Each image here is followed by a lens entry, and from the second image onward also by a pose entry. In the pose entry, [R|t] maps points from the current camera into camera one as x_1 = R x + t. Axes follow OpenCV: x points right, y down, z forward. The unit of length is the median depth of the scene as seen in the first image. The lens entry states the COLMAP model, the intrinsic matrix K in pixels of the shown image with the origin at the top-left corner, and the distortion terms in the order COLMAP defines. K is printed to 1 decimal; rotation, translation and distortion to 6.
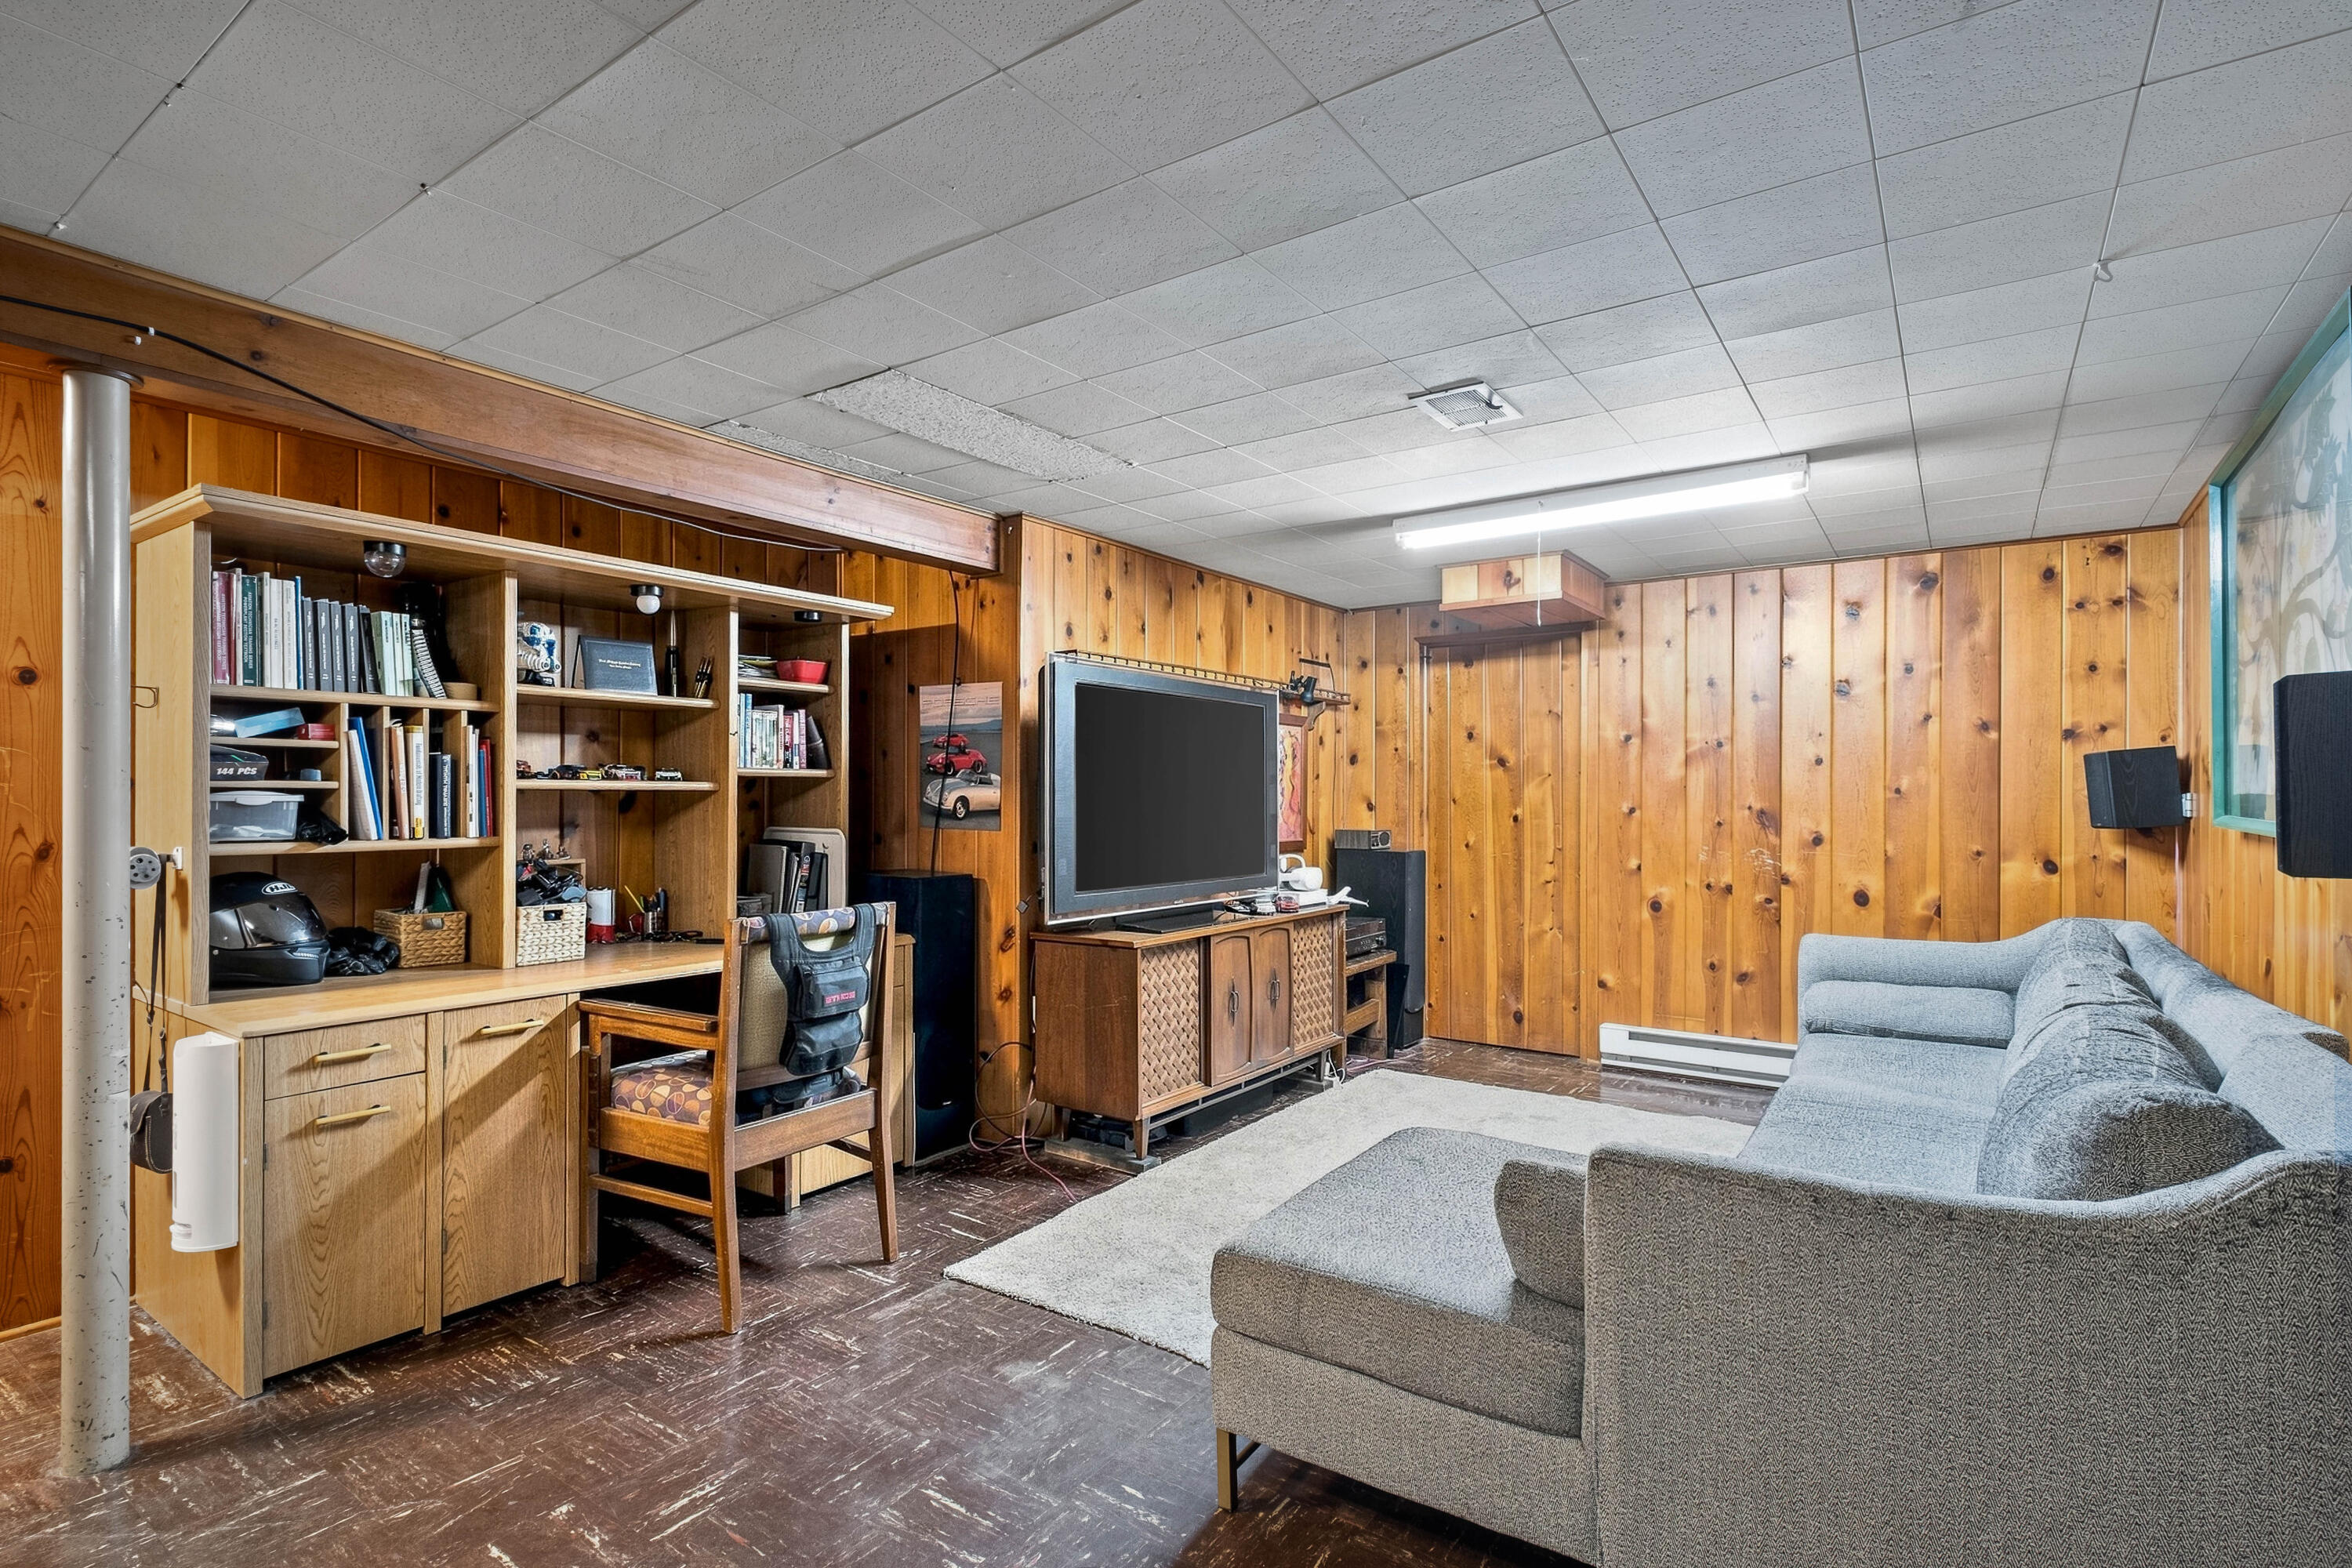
lens RADIAL K [[1126.3, 0, 1166.8], [0, 1126.3, 797.1], [0, 0, 1]] dist [0.000172, -0.000939]
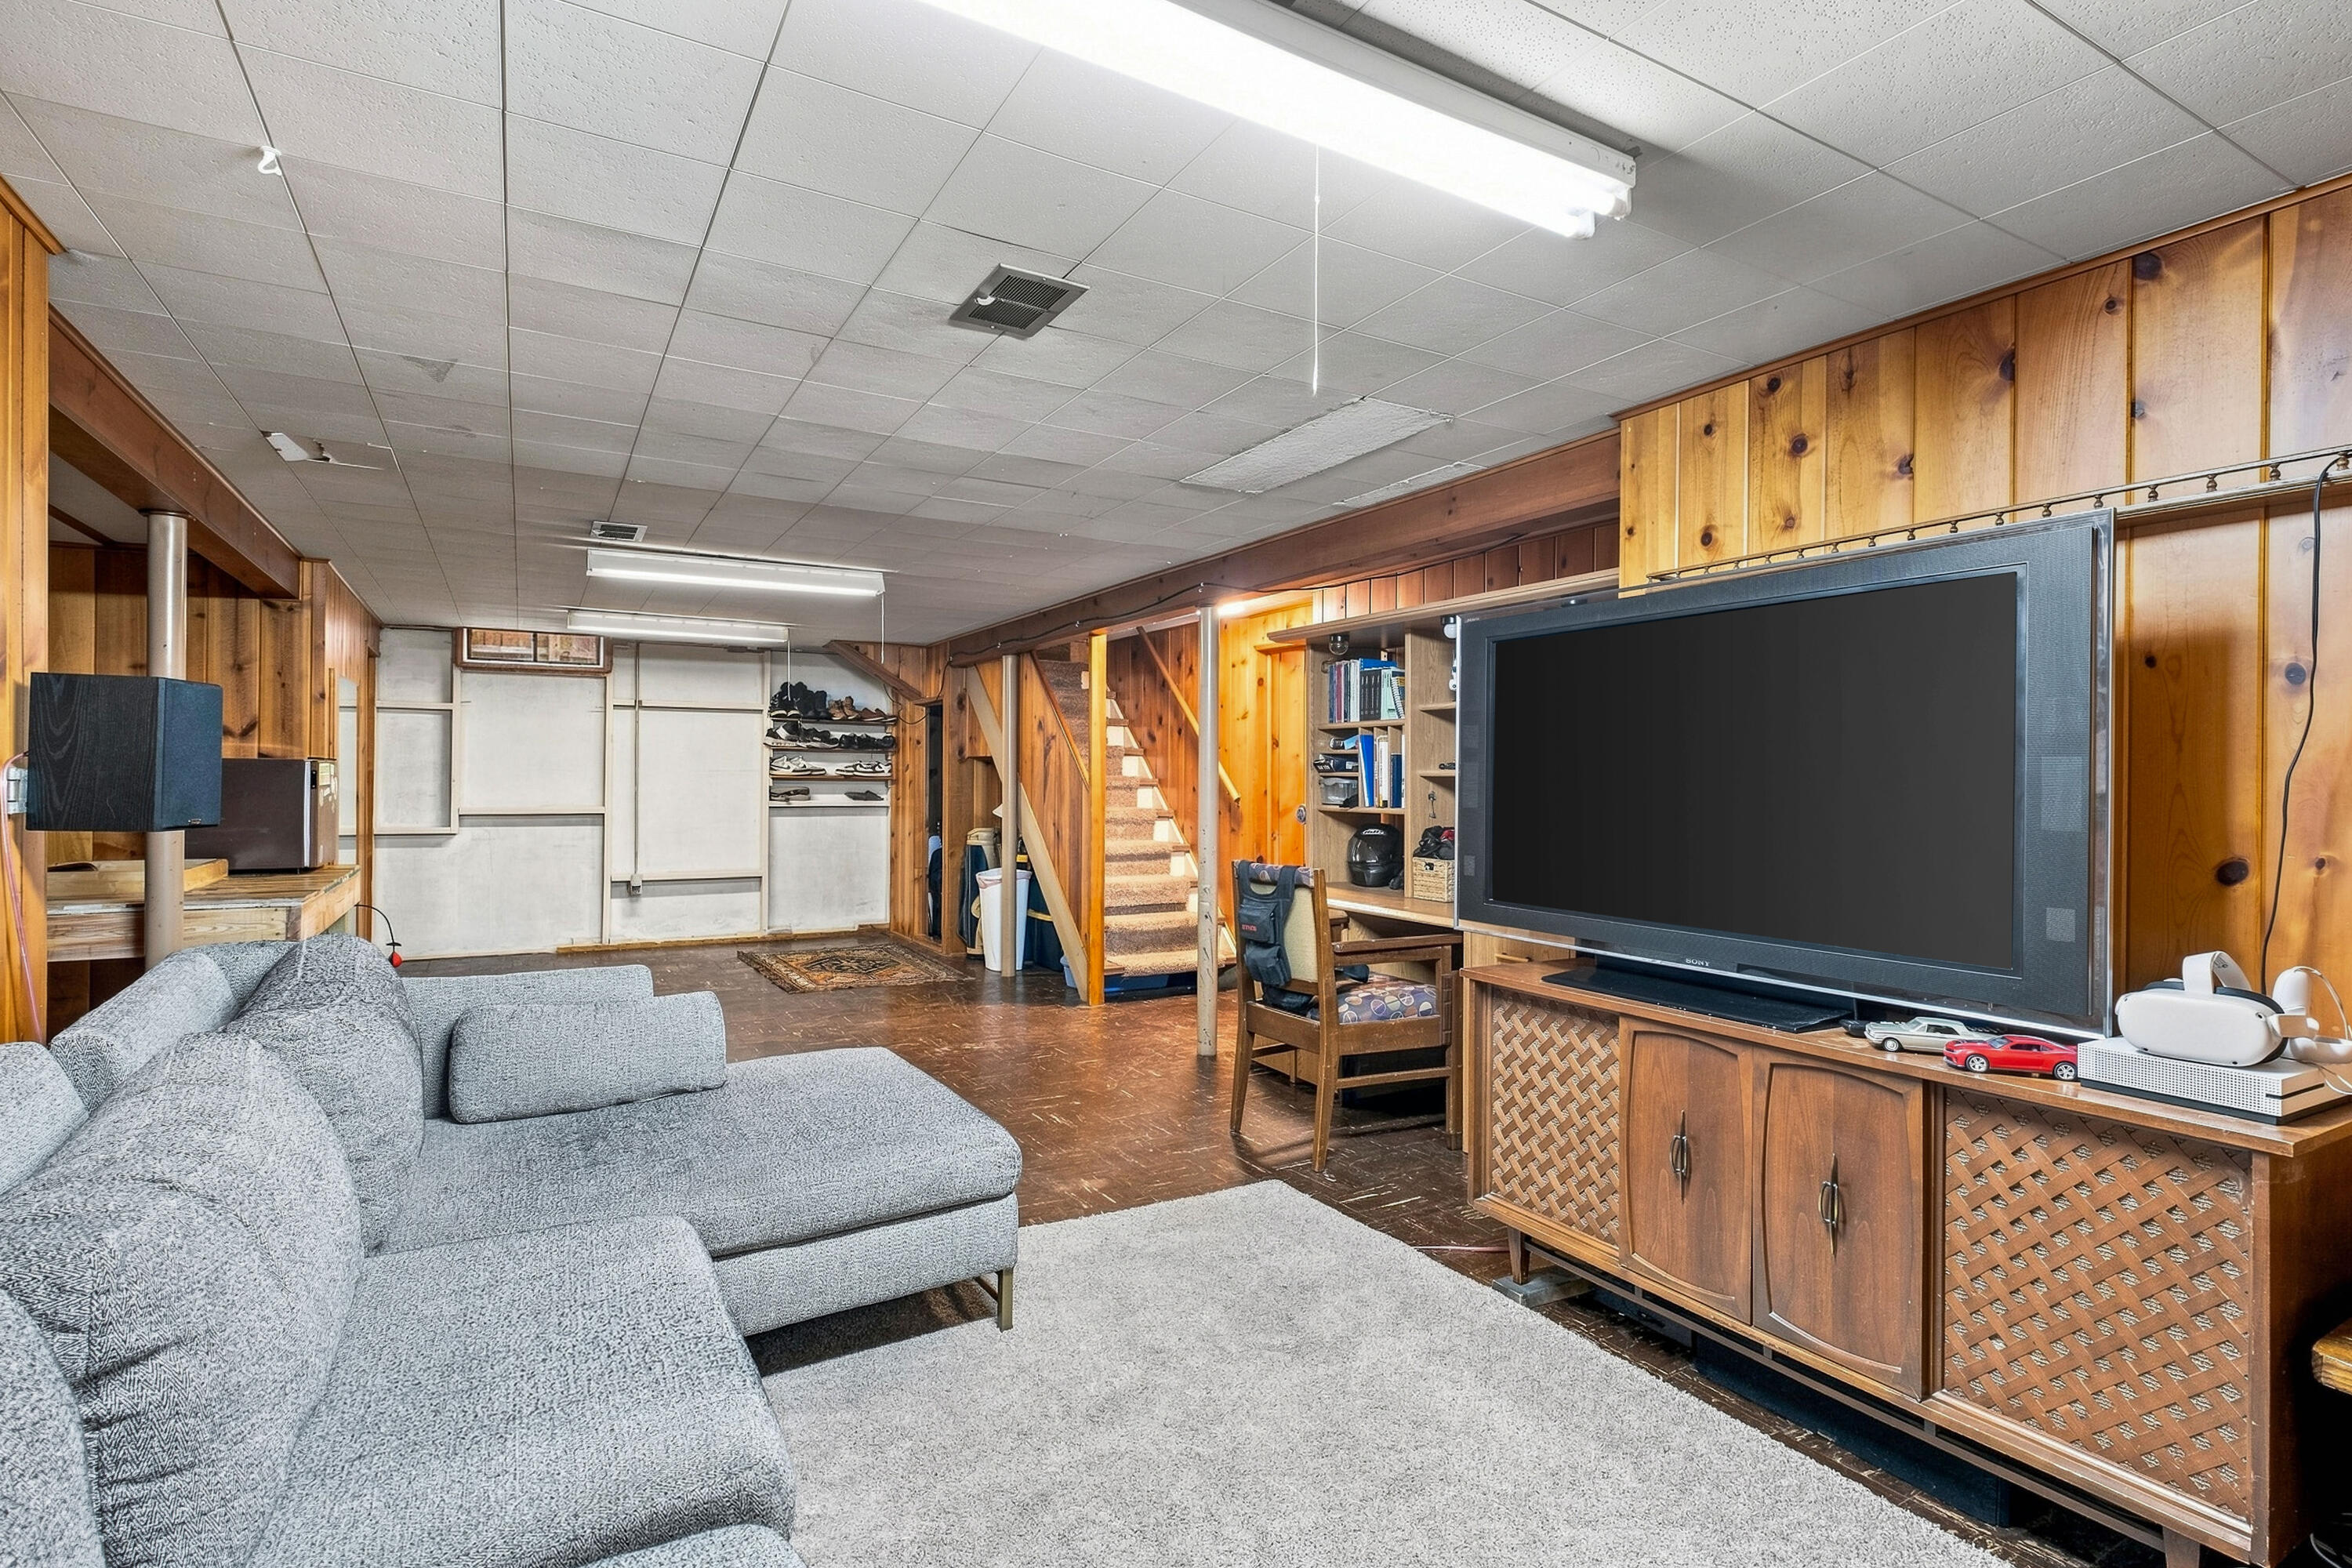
lens RADIAL K [[1126.3, 0, 1165.9], [0, 1126.3, 781.9], [0, 0, 1]] dist [0.000172, -0.000939]
pose [[-0.422151, -0.003732, -0.906518, 0.542108], [-0.011557, 0.999932, 0.001265, 0.001065], [0.906452, 0.011010, -0.422165, 0.813630]]
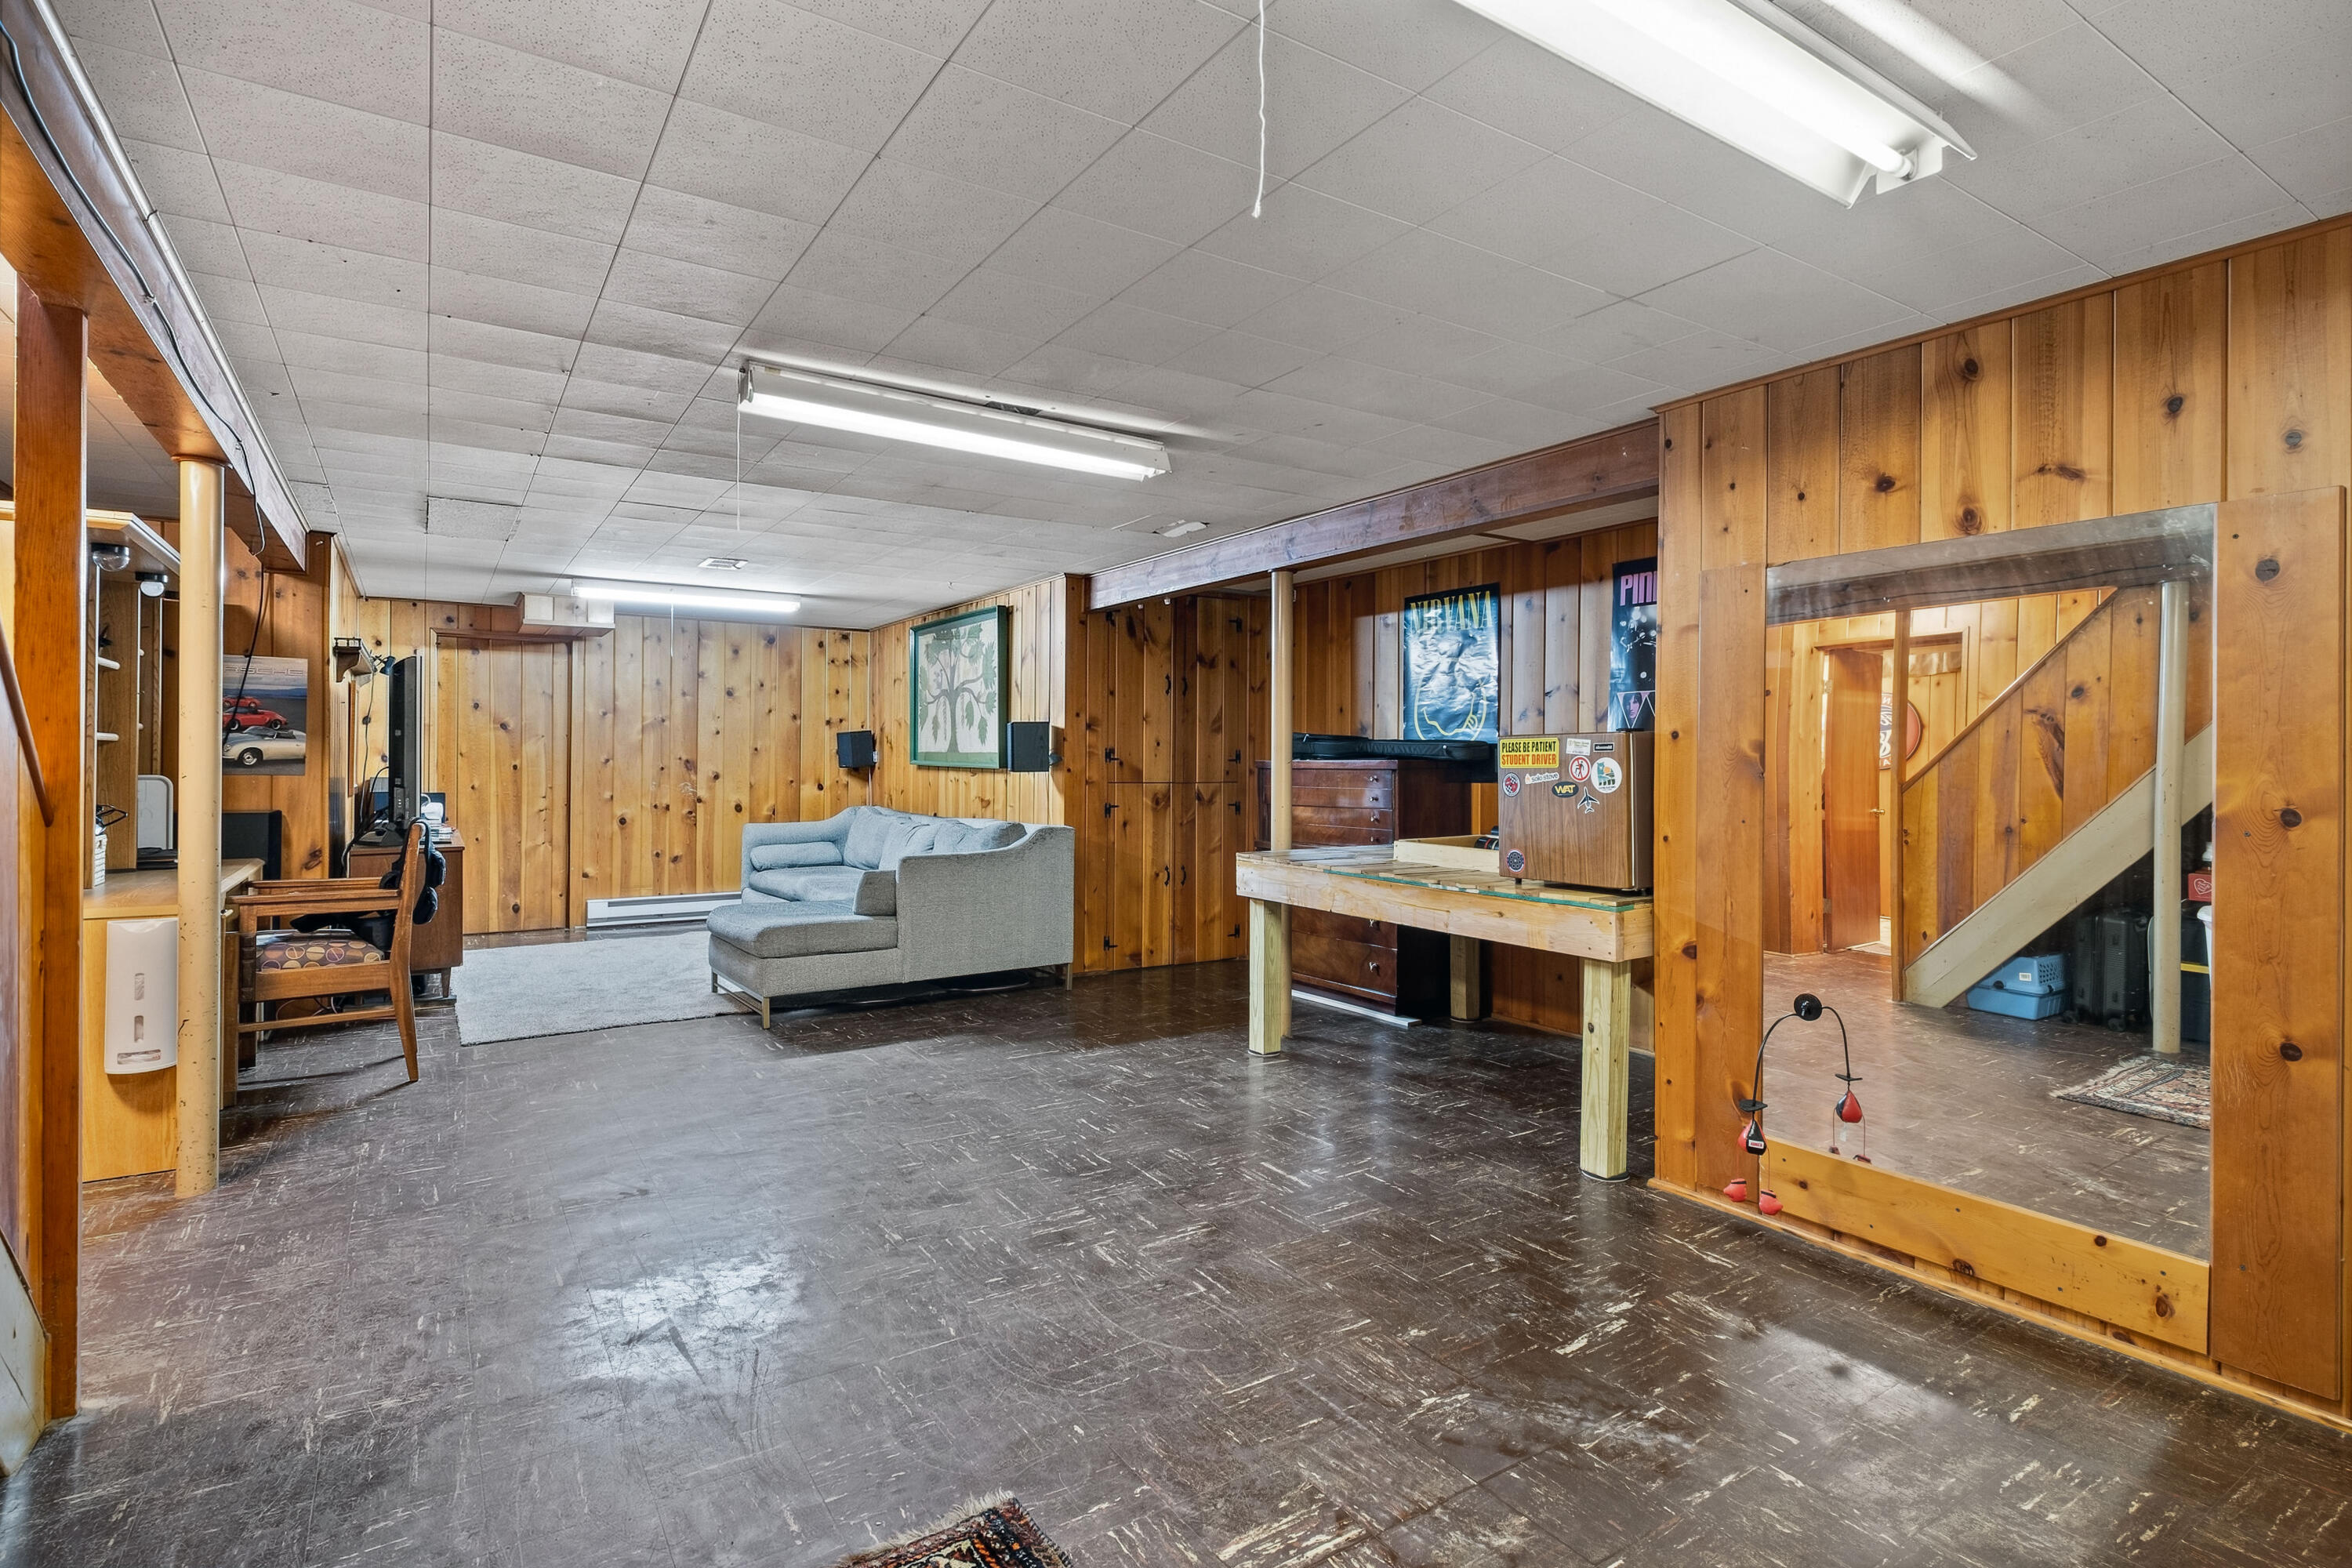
lens RADIAL K [[1174.7, 0, 1176.6], [0, 1174.7, 767.6], [0, 0, 1]] dist [0.001581, -0.003651]
pose [[0.367203, -0.006918, 0.930115, -0.891554], [-0.002389, 0.999962, 0.008380, 0.006707], [-0.930138, -0.005299, 0.367173, -0.360553]]
